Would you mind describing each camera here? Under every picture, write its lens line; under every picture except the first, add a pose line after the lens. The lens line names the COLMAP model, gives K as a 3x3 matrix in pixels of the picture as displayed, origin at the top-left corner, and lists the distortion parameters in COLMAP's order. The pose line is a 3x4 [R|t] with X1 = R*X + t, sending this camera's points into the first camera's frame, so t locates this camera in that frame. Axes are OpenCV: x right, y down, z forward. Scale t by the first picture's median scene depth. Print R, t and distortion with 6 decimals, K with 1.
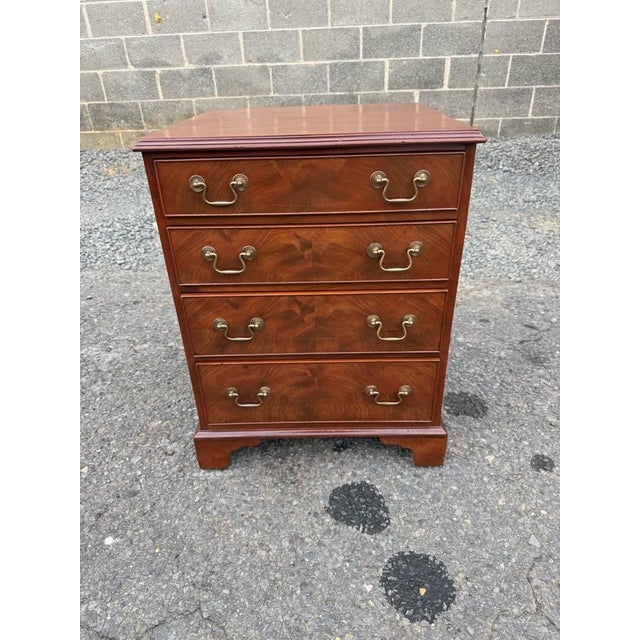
lens RADIAL K [[464.0, 0, 321.6], [0, 464.0, 322.1], [0, 0, 1]] dist [0.007339, -0.021336]
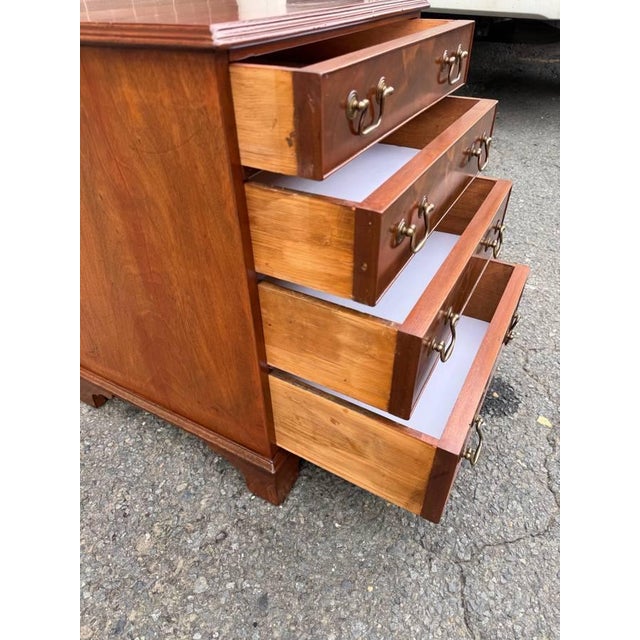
lens RADIAL K [[464.0, 0, 326.6], [0, 464.0, 314.7], [0, 0, 1]] dist [0.007339, -0.021336]
pose [[0.469170, -0.514693, 0.717615, -0.623264], [0.434697, 0.841936, 0.319660, -0.158100], [-0.768712, 0.161970, 0.618746, 0.434021]]
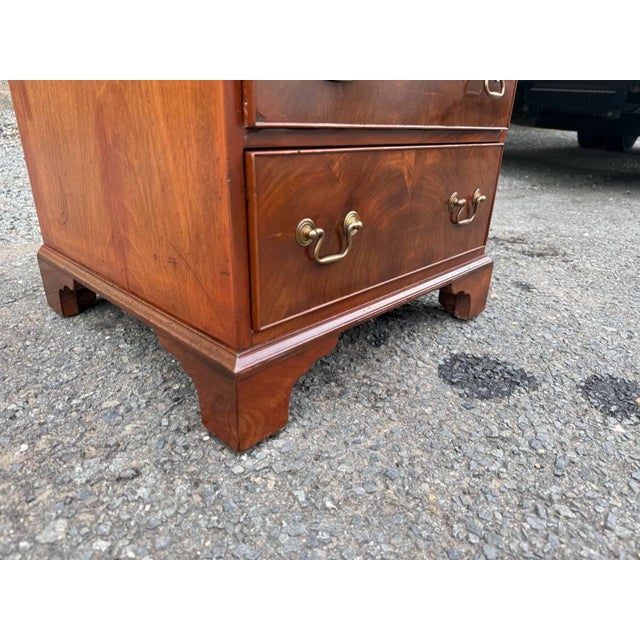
lens RADIAL K [[464.0, 0, 323.0], [0, 464.0, 322.7], [0, 0, 1]] dist [0.007339, -0.021336]
pose [[0.671863, -0.260201, 0.693466, -0.493331], [0.318304, 0.946829, 0.046880, 0.208279], [-0.668792, 0.189236, 0.718963, 0.624877]]
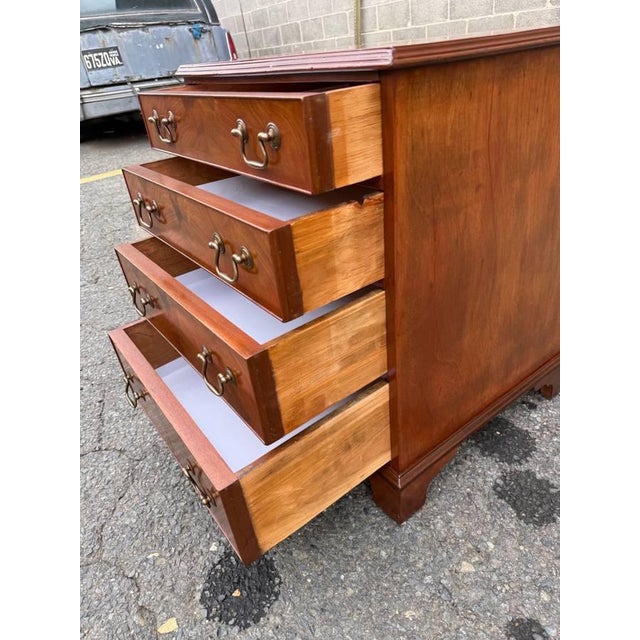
lens RADIAL K [[464.0, 0, 319.4], [0, 464.0, 324.5], [0, 0, 1]] dist [0.007339, -0.021336]
pose [[0.606632, 0.382211, -0.697075, 0.593695], [-0.318728, 0.920217, 0.227187, -0.122344], [0.728293, 0.084359, 0.680054, 0.370451]]
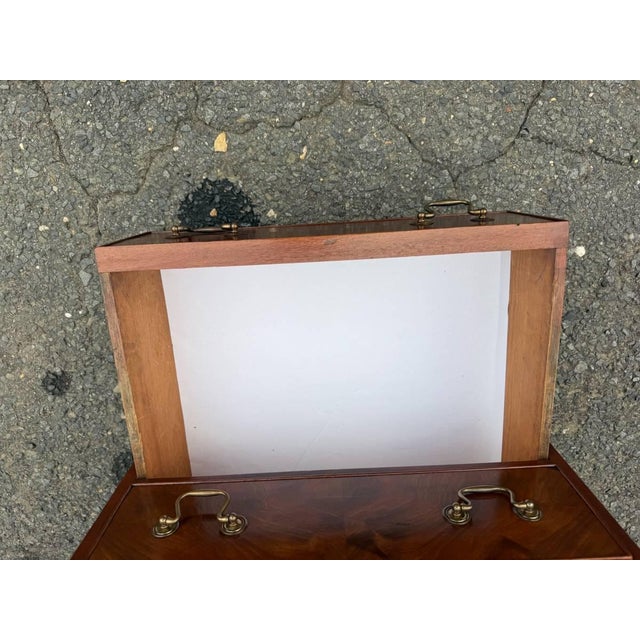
lens RADIAL K [[464.0, 0, 314.1], [0, 464.0, 314.0], [0, 0, 1]] dist [0.007339, -0.021336]
pose [[-0.996818, 0.057662, 0.055040, -0.017810], [-0.004437, -0.729537, 0.683927, -0.161955], [0.079591, 0.681506, 0.727471, 0.383989]]
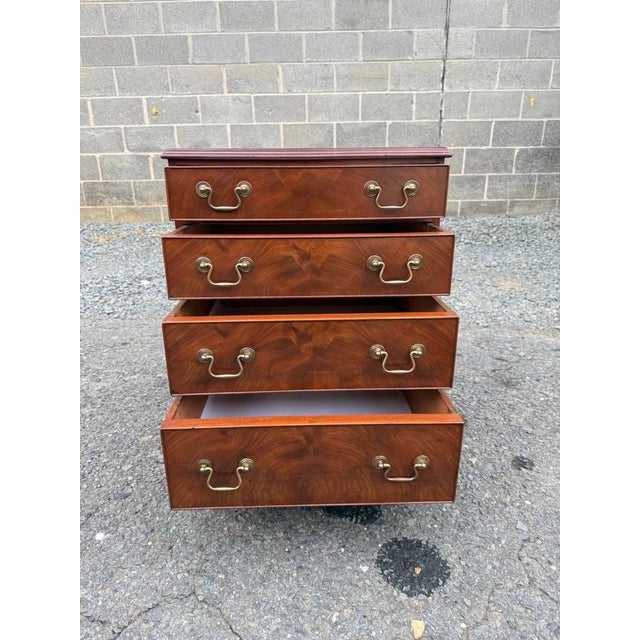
lens RADIAL K [[464.0, 0, 317.6], [0, 464.0, 313.8], [0, 0, 1]] dist [0.007339, -0.021336]
pose [[0.998703, 0.003241, 0.050815, -0.043007], [0.007284, 0.978615, -0.205573, 0.191486], [-0.050395, 0.205677, 0.977322, -0.074472]]
